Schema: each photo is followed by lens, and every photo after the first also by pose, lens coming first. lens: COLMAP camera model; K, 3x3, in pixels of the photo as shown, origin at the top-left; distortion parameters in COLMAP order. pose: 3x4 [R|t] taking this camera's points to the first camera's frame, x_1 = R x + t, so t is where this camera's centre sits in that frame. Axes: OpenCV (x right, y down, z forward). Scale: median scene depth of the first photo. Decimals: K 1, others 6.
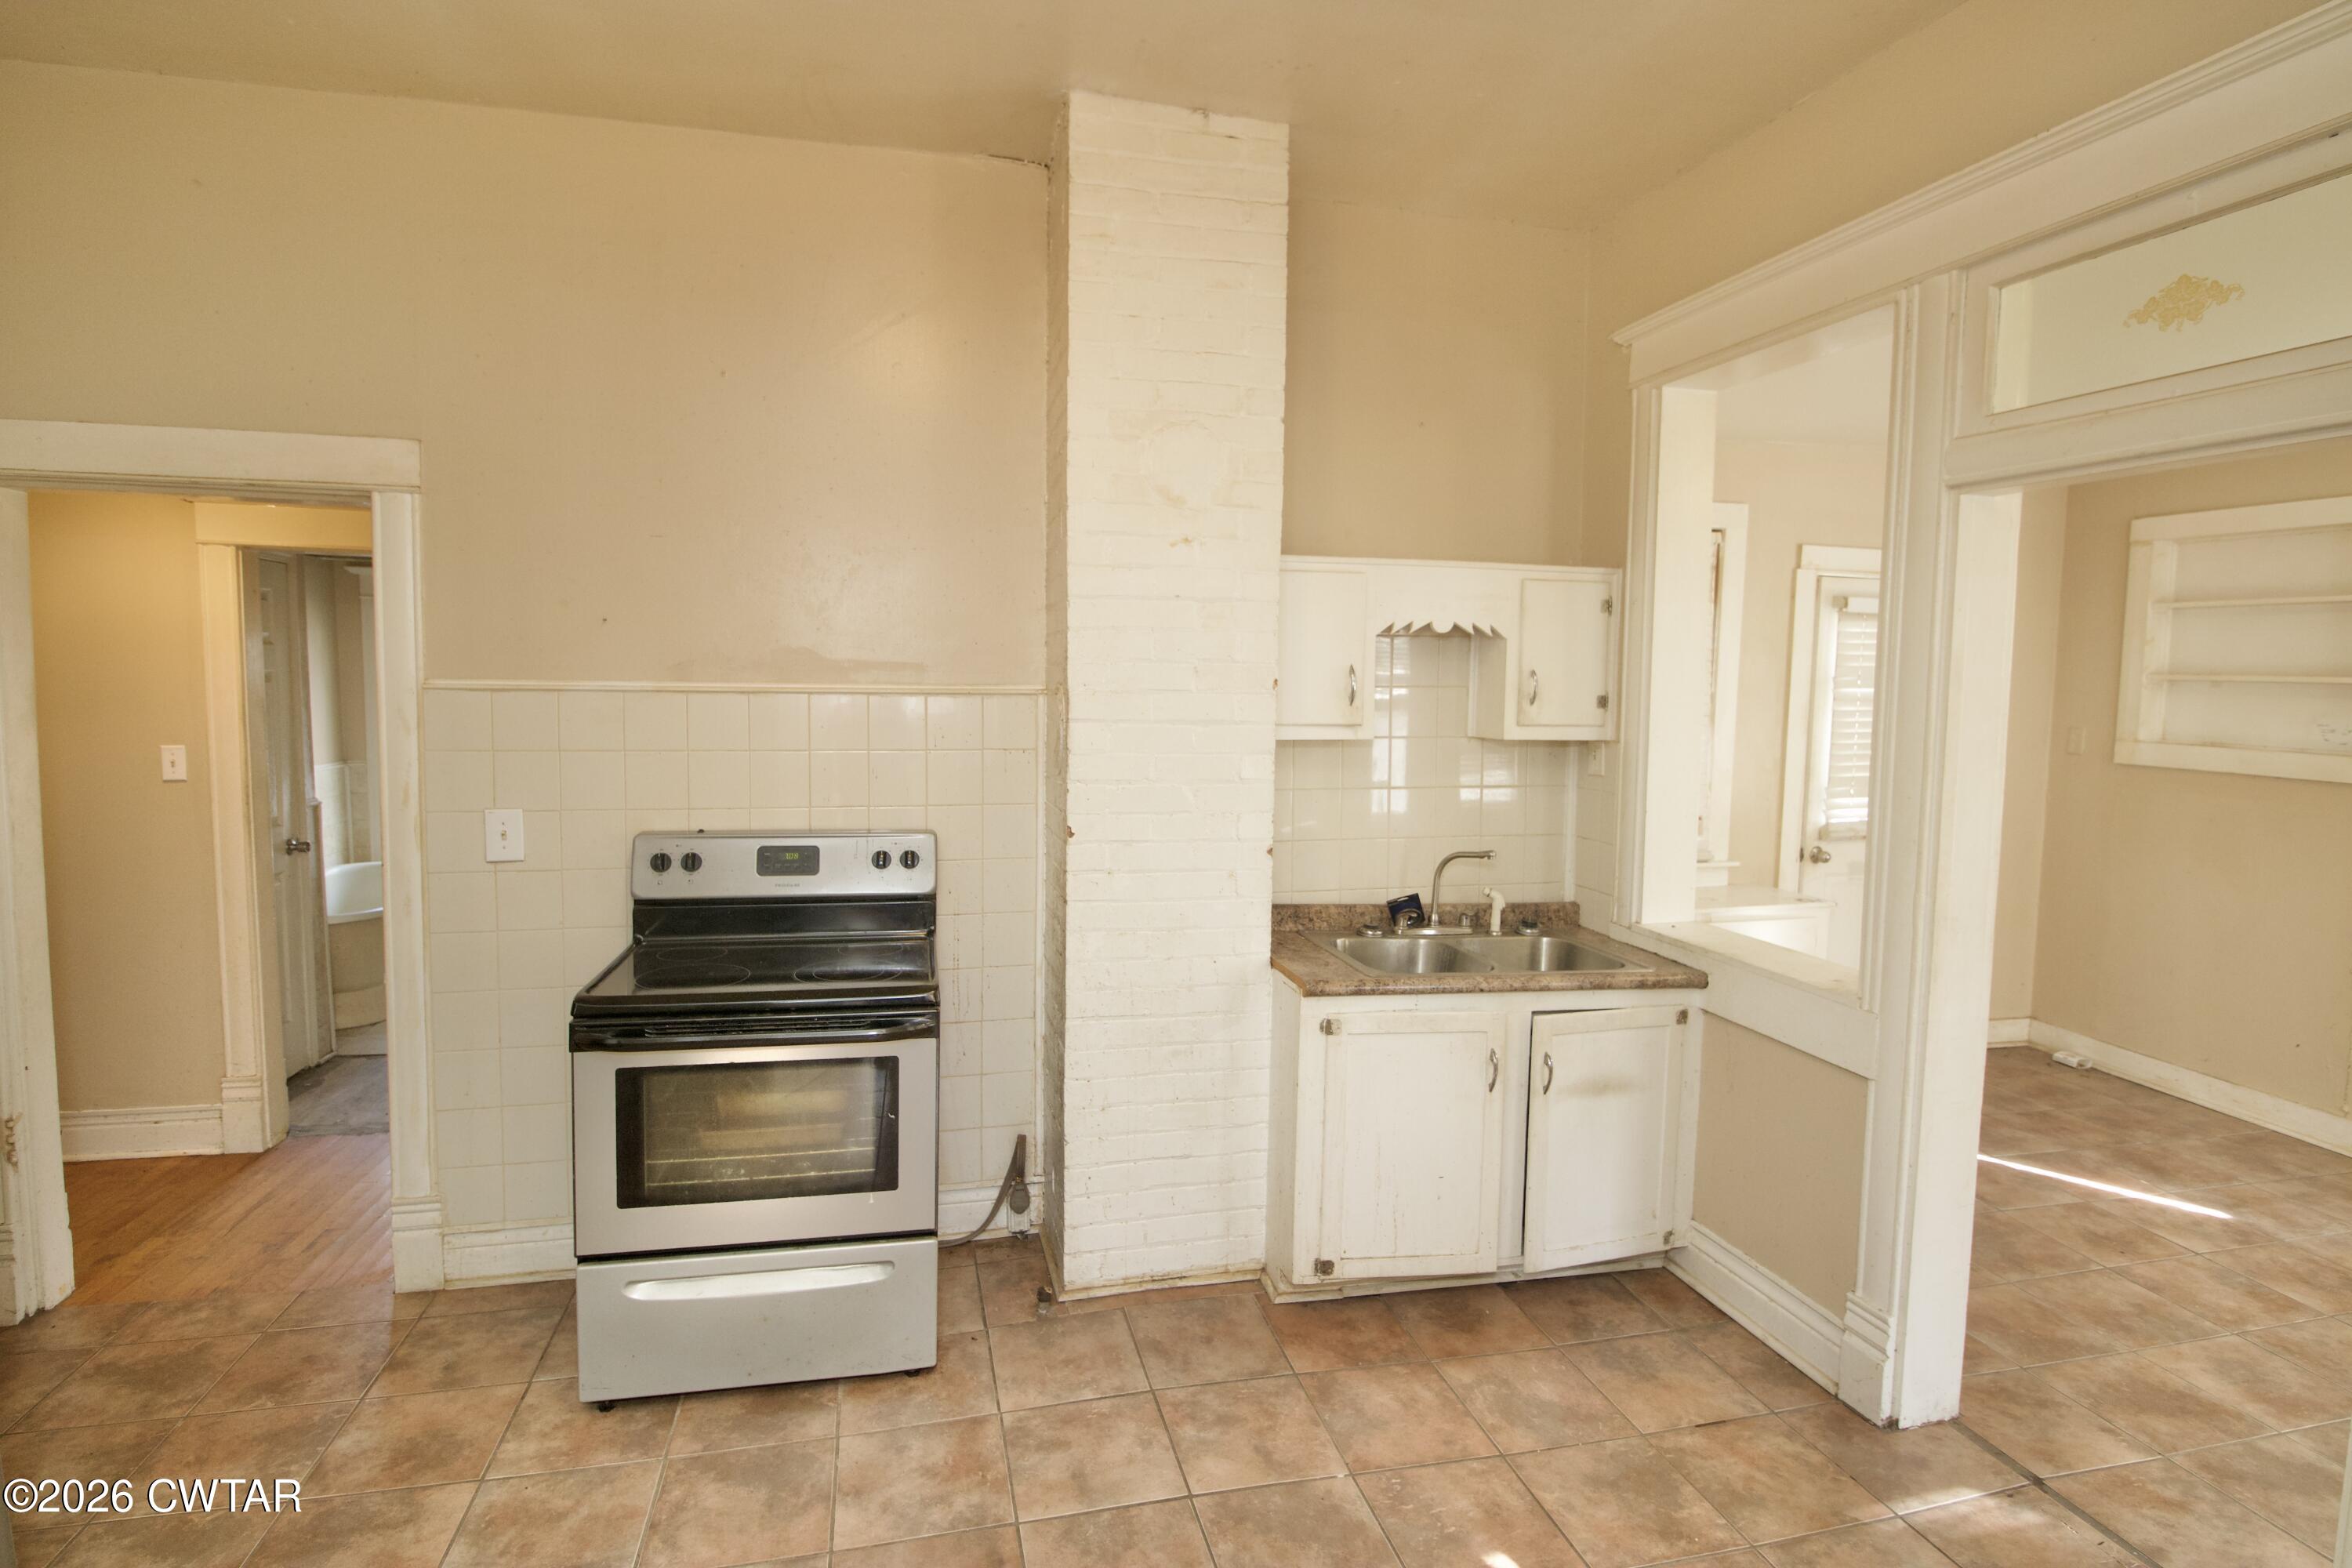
lens RADIAL K [[1179.6, 0, 1187.9], [0, 1179.6, 776.9], [0, 0, 1]] dist [-0.005805, -0.006542]
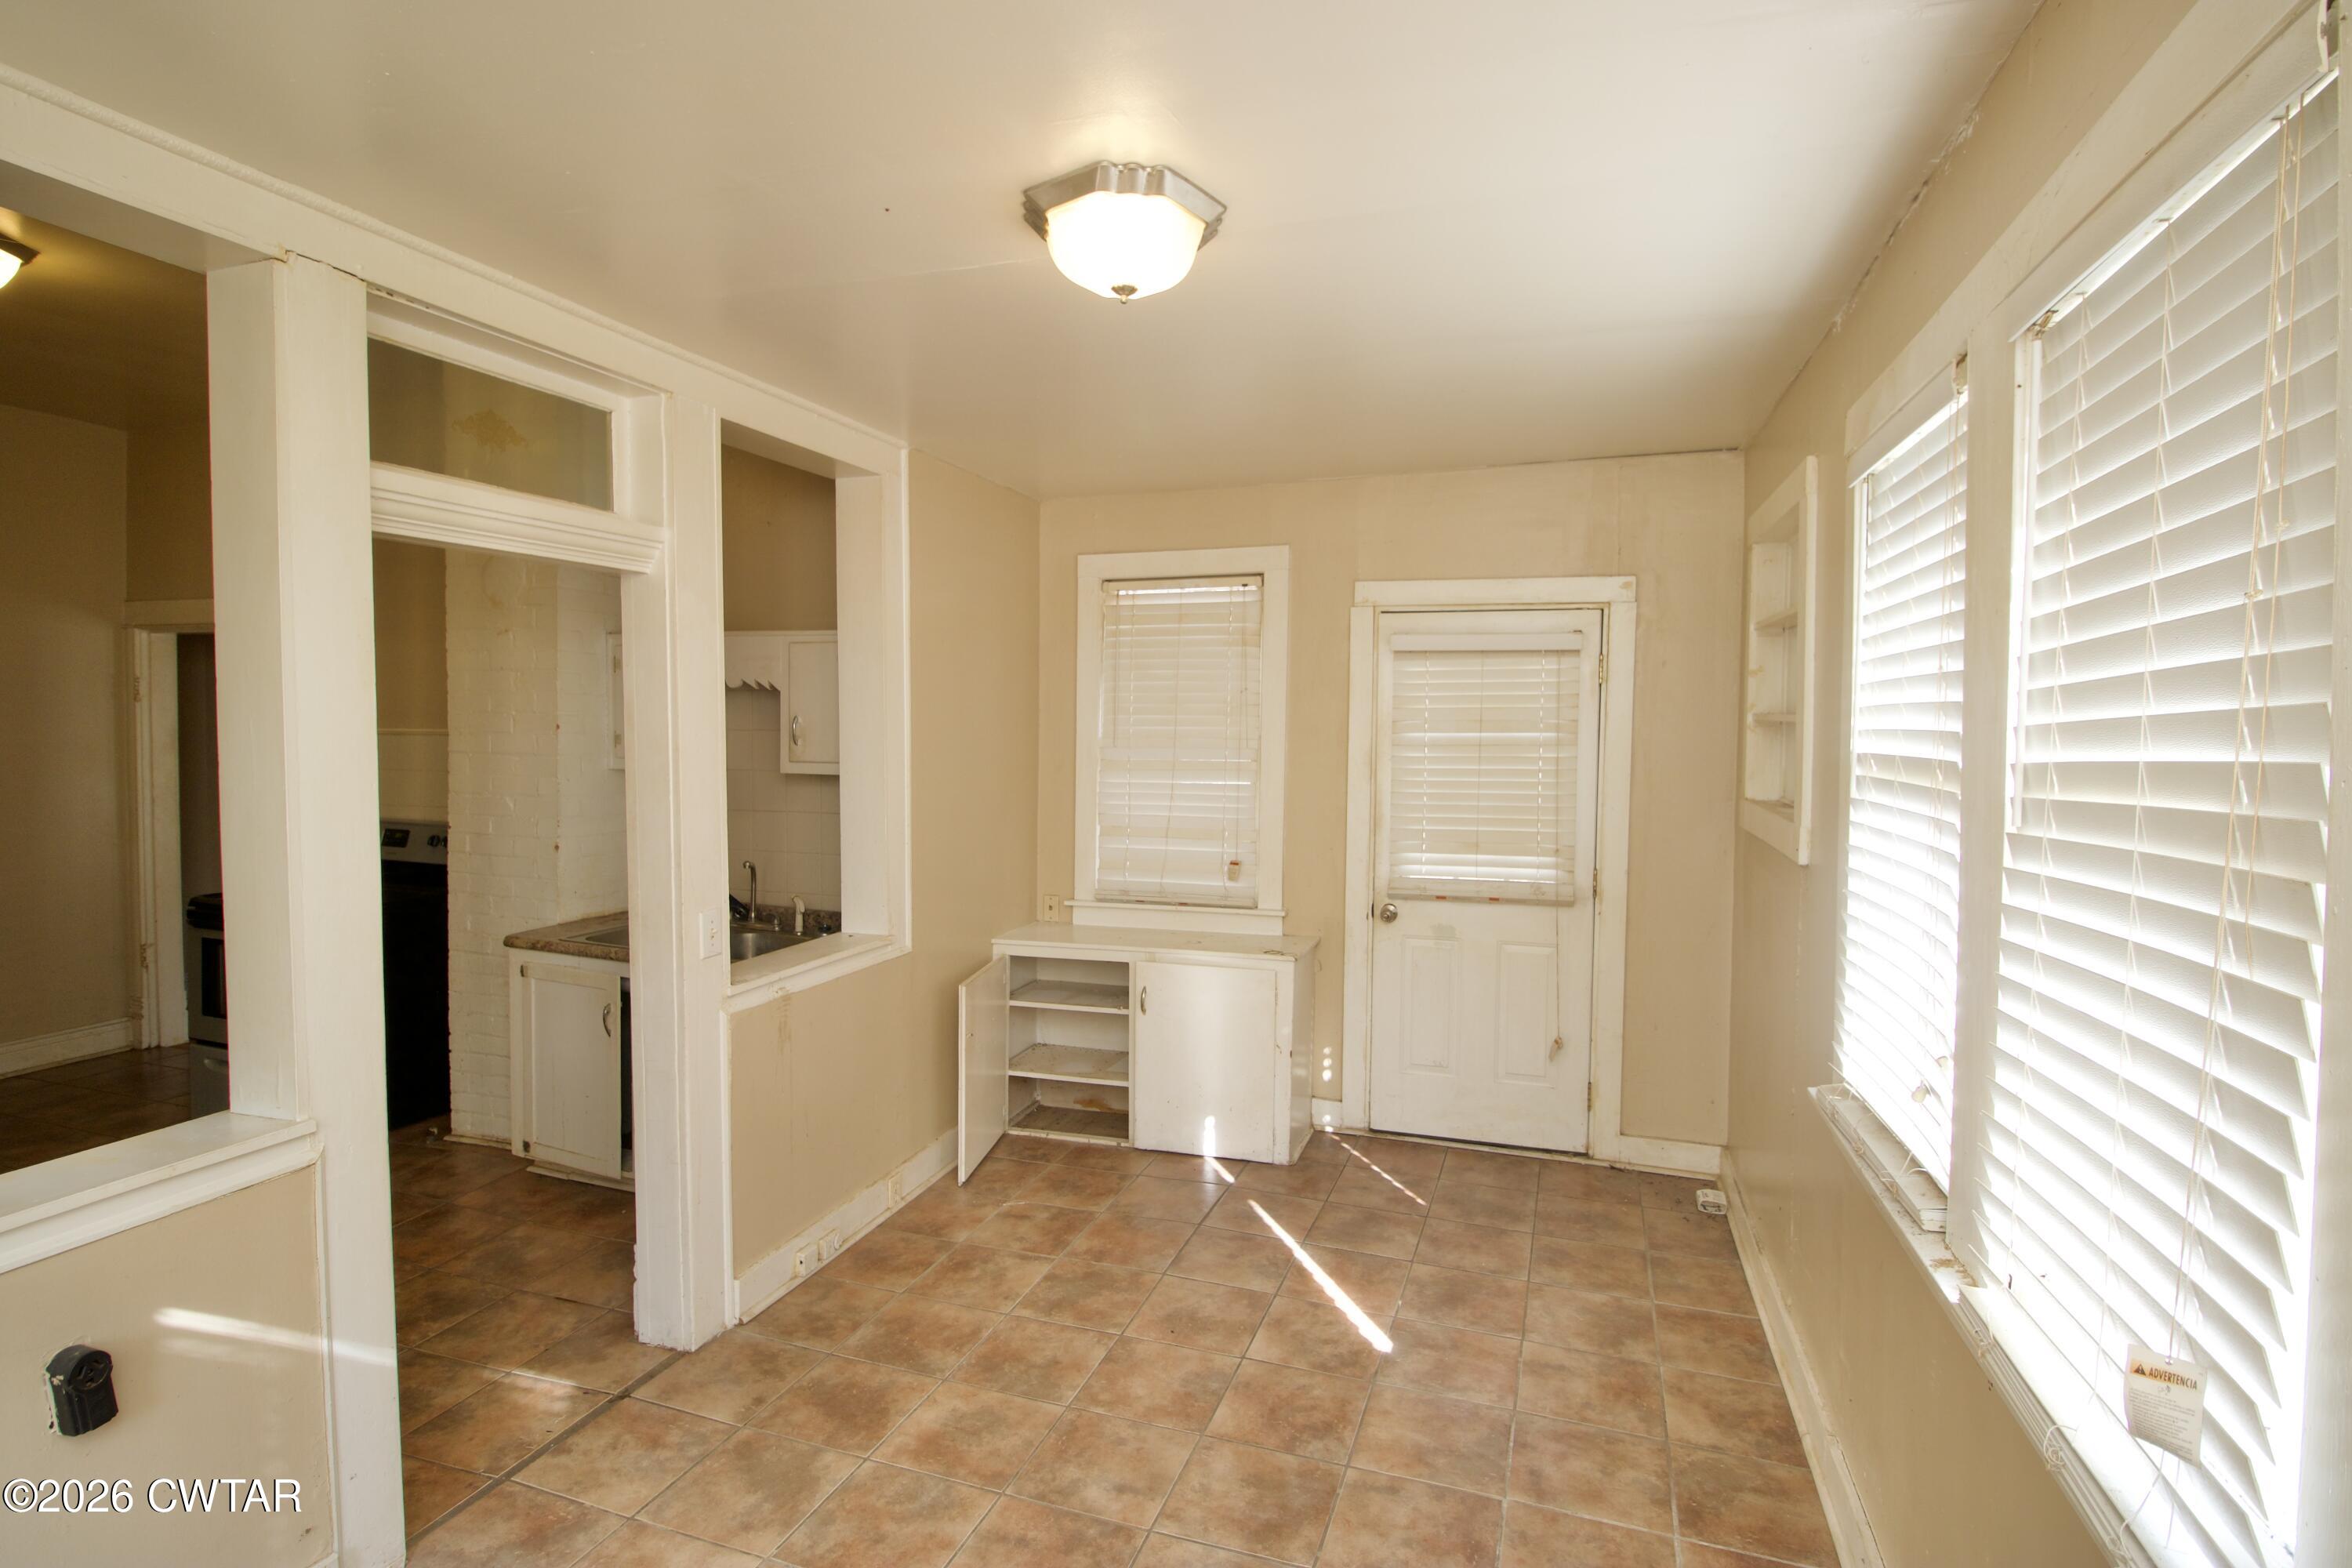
lens RADIAL K [[1179.6, 0, 1185.0], [0, 1179.6, 777.0], [0, 0, 1]] dist [-0.005805, -0.006542]
pose [[0.846882, 0.018757, -0.531450, 1.396197], [-0.041997, 0.998615, -0.031679, -0.006497], [0.530120, 0.049148, 0.846497, 0.202630]]
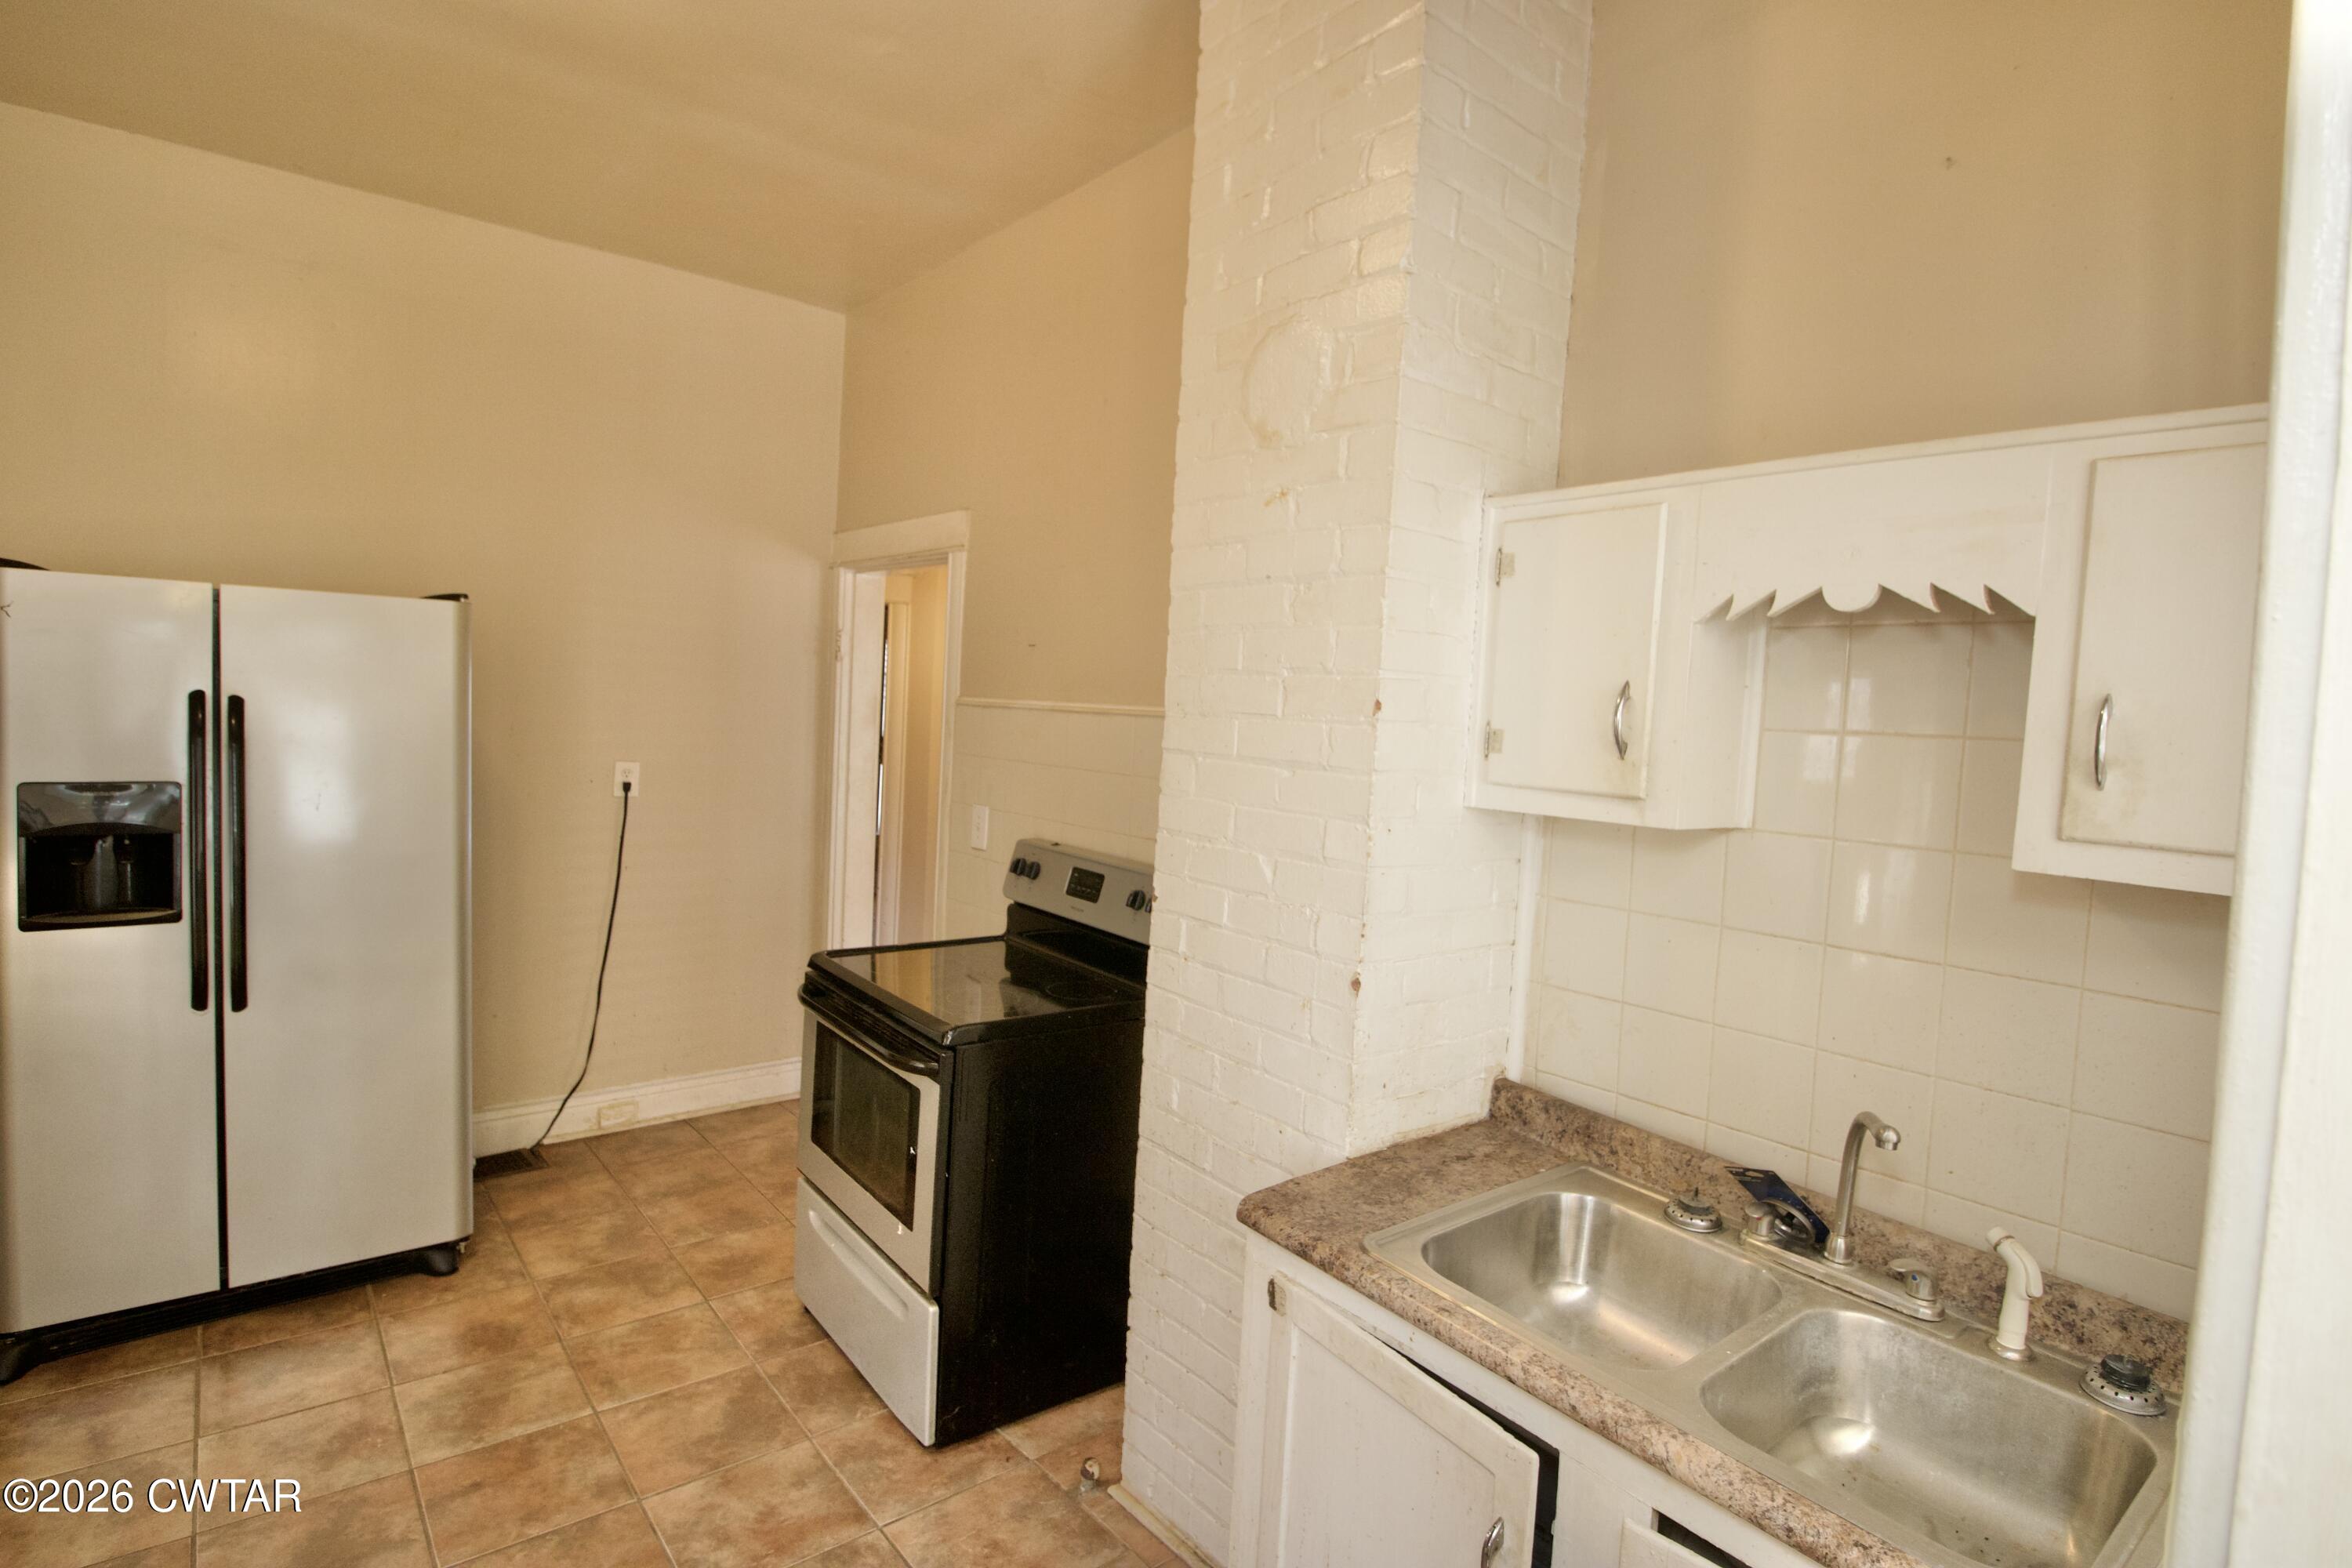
lens RADIAL K [[1179.6, 0, 1168.5], [0, 1179.6, 777.5], [0, 0, 1]] dist [-0.005805, -0.006542]
pose [[0.419521, 0.063099, -0.905550, 0.553275], [-0.114267, 0.993317, 0.016277, -0.039690], [0.900525, 0.096646, 0.423927, 0.625798]]
